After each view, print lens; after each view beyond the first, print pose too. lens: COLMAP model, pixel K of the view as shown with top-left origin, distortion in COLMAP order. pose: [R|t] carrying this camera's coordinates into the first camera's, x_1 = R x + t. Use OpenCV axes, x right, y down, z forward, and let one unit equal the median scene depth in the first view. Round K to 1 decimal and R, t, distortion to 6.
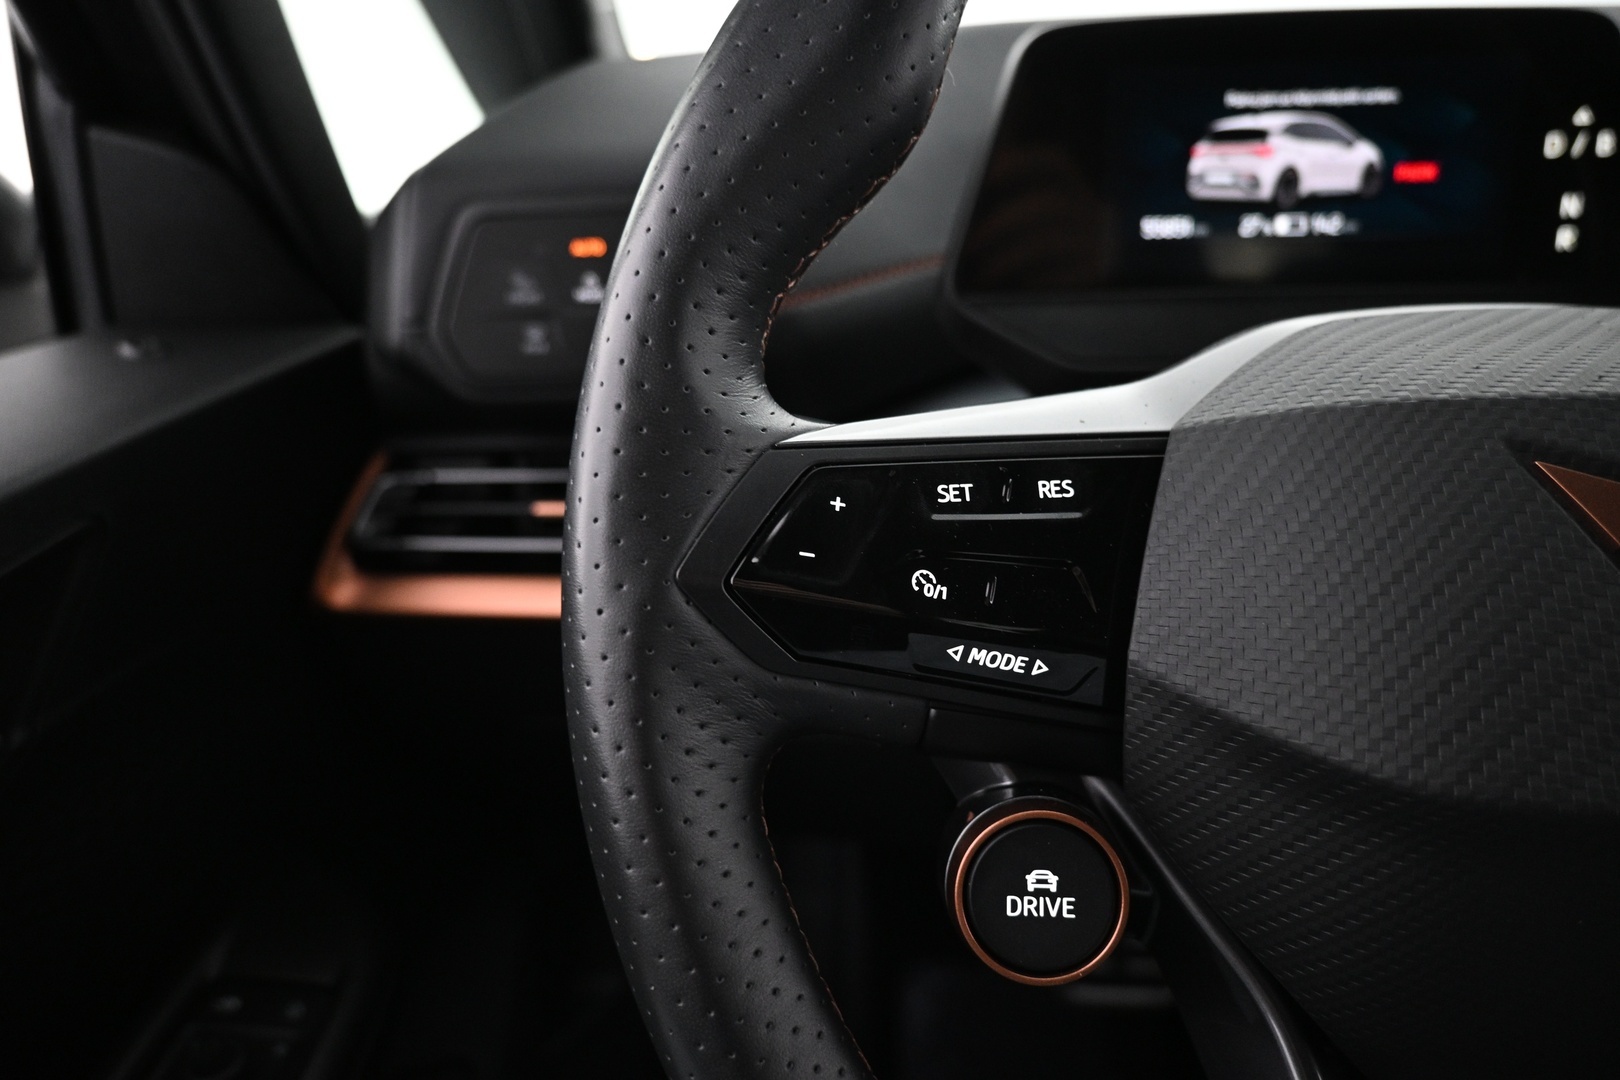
lens RADIAL K [[1099.8, 0, 806.7], [0, 1099.8, 540.2], [0, 0, 1]] dist [0.010073, -0.014640]
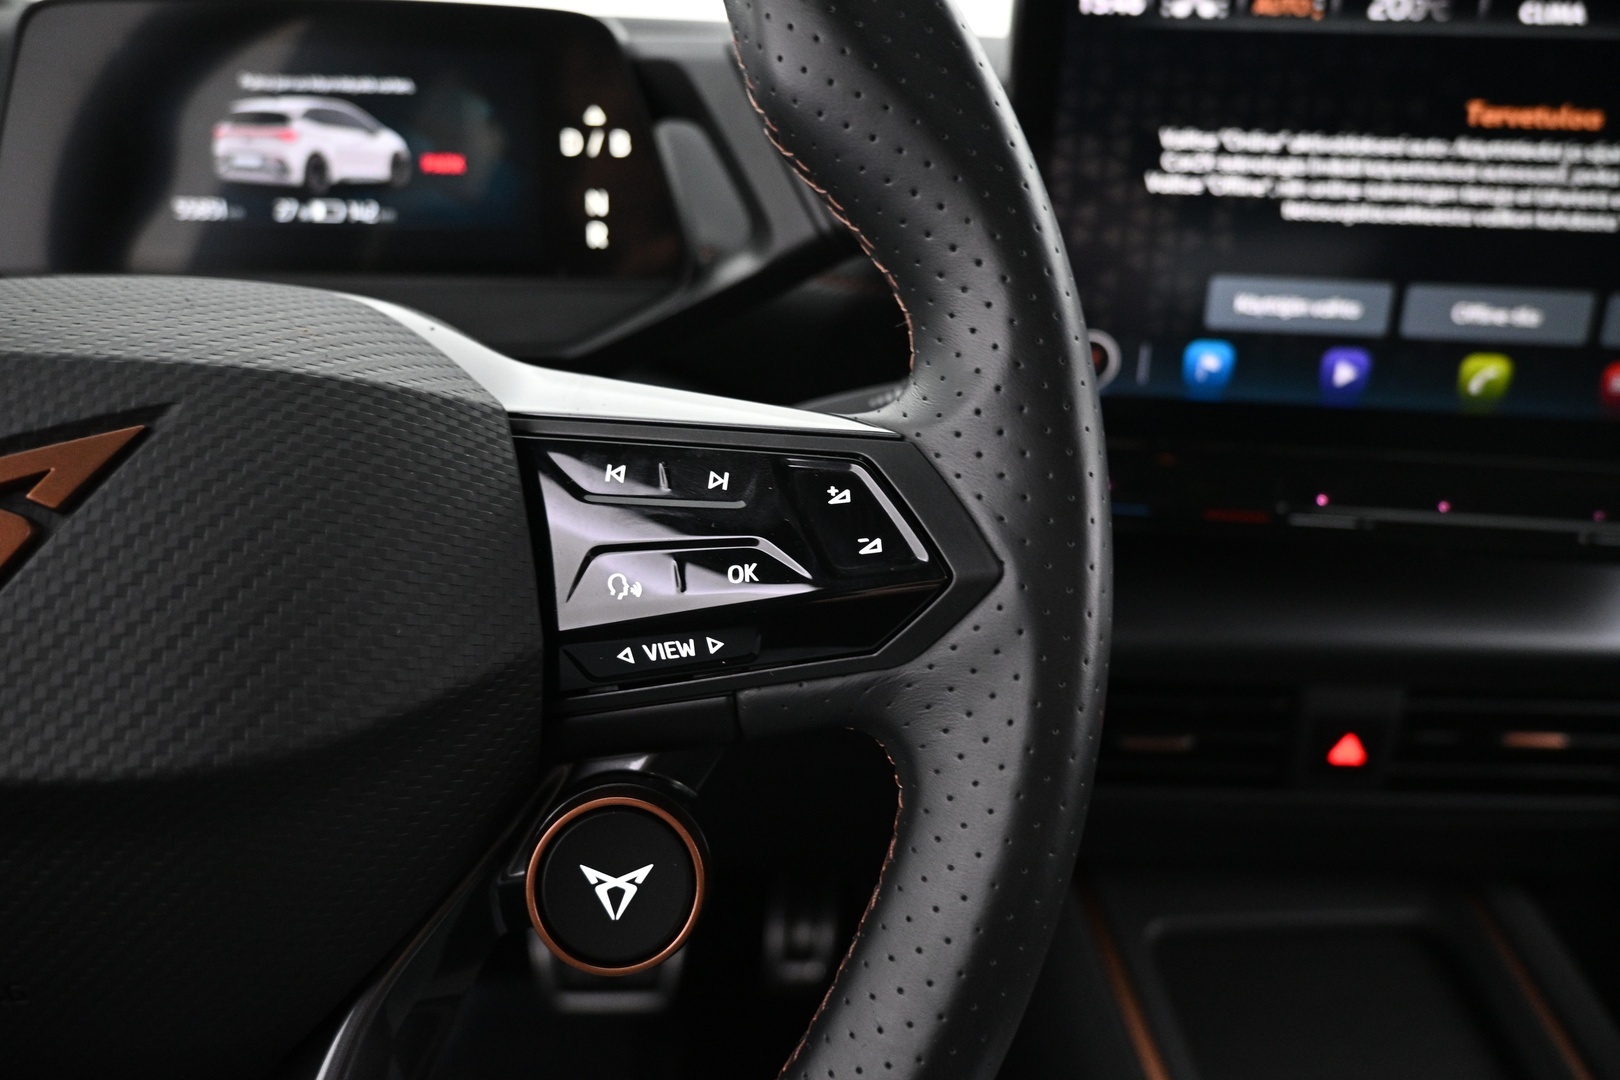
lens RADIAL K [[1099.8, 0, 813.6], [0, 1099.8, 539.1], [0, 0, 1]] dist [0.010073, -0.014640]
pose [[0.991028, 0.000639, 0.133651, 0.752753], [-0.001474, 0.999980, 0.006147, 0.003990], [-0.133644, -0.006289, 0.991009, -0.050260]]
